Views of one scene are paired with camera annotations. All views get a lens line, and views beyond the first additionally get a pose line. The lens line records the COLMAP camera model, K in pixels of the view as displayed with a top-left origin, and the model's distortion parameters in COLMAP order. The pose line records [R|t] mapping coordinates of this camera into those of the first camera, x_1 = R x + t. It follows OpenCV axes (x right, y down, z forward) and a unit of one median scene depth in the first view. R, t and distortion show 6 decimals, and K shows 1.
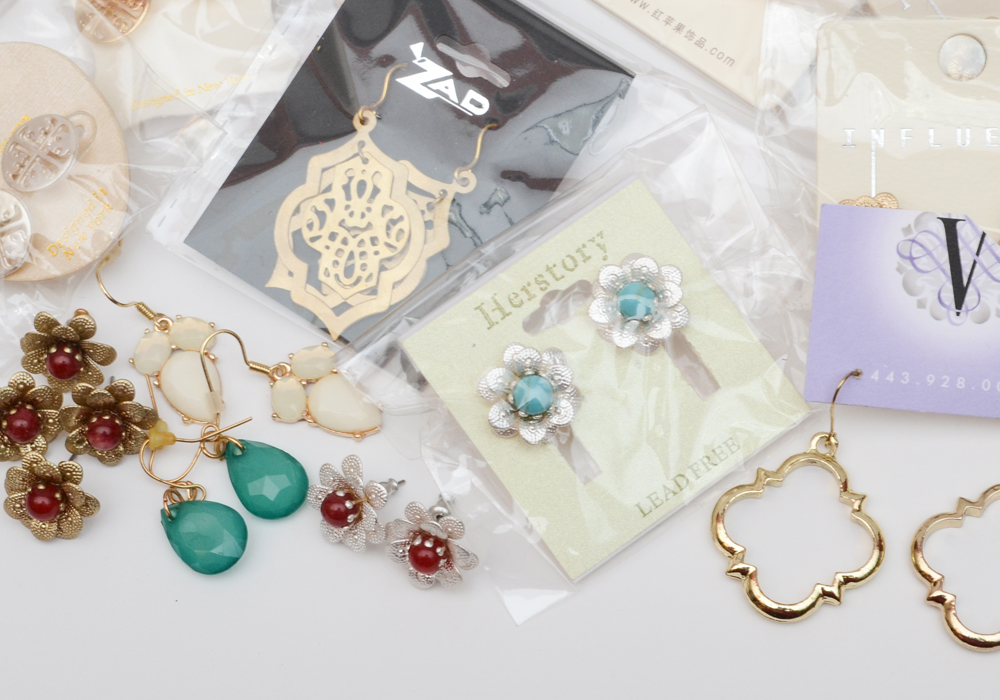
lens RADIAL K [[3245.5, 0, 498.4], [0, 3245.5, 317.1], [0, 0, 1]] dist [0.012080, 0.401050]
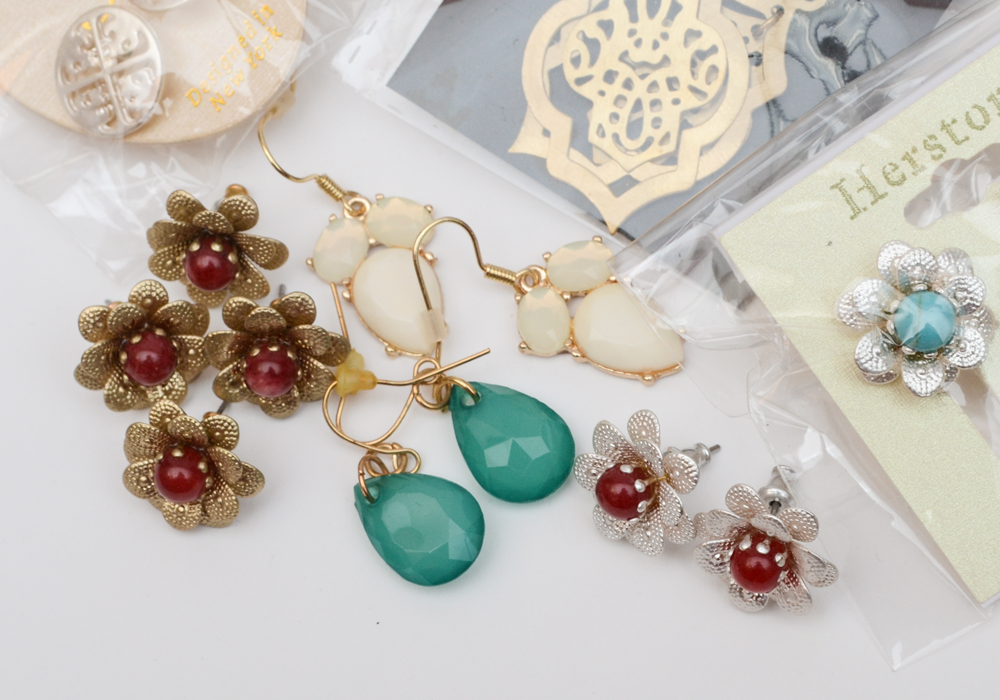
lens RADIAL K [[3220.6, 0, 388.2], [0, 3220.6, 408.4], [0, 0, 1]] dist [0.016181, 0.233098]
pose [[0.996683, 0.007980, -0.080986, -0.042850], [-0.001579, 0.996890, 0.078792, -0.009132], [0.081363, -0.078402, 0.993596, 0.337288]]
